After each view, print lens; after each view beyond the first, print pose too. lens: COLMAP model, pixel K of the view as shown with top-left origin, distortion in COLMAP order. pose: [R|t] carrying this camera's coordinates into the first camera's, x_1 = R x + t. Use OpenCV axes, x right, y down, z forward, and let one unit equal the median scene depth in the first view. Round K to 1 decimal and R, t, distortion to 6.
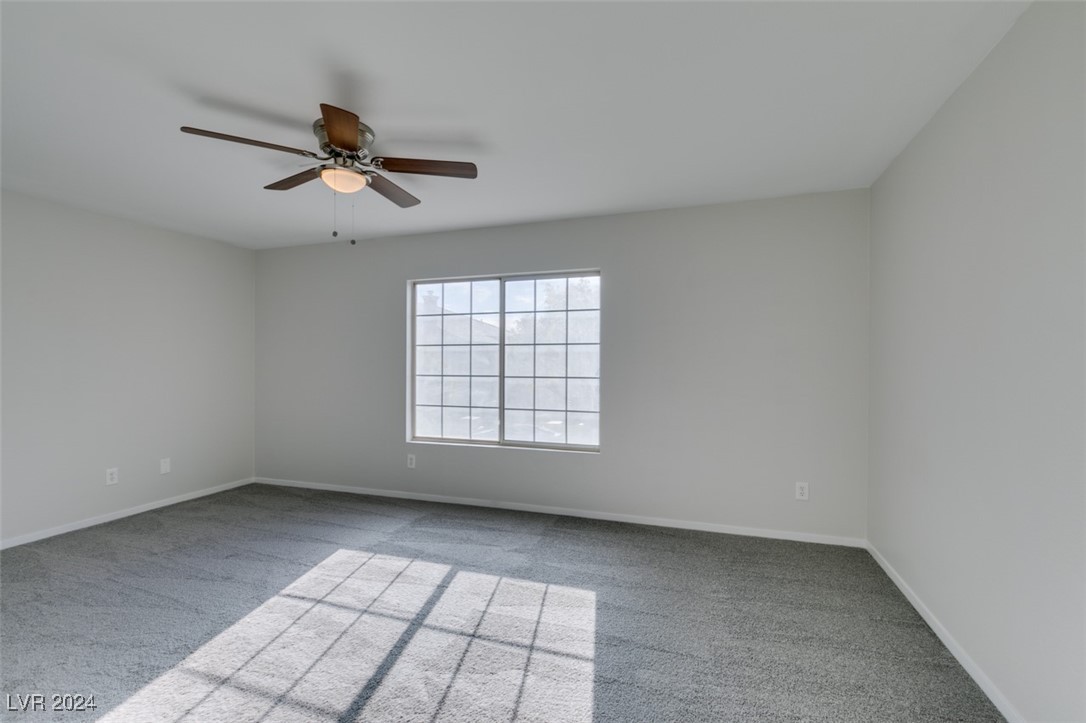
lens RADIAL K [[486.8, 0, 542.6], [0, 486.8, 363.1], [0, 0, 1]] dist [0.003122, -0.000061]
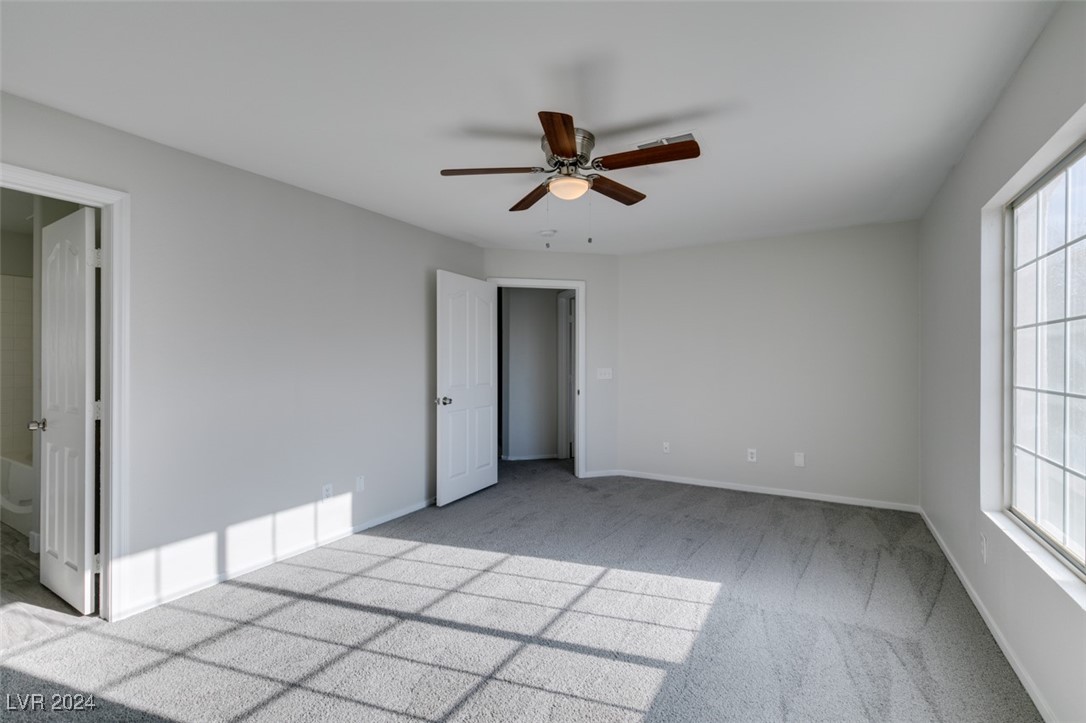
lens RADIAL K [[486.8, 0, 542.6], [0, 486.8, 363.1], [0, 0, 1]] dist [0.003122, -0.000061]
pose [[-0.199129, 0.005692, -0.979957, 0.579875], [0.000782, 0.999984, 0.005650, -0.004023], [0.979973, 0.000359, -0.199130, 1.070503]]
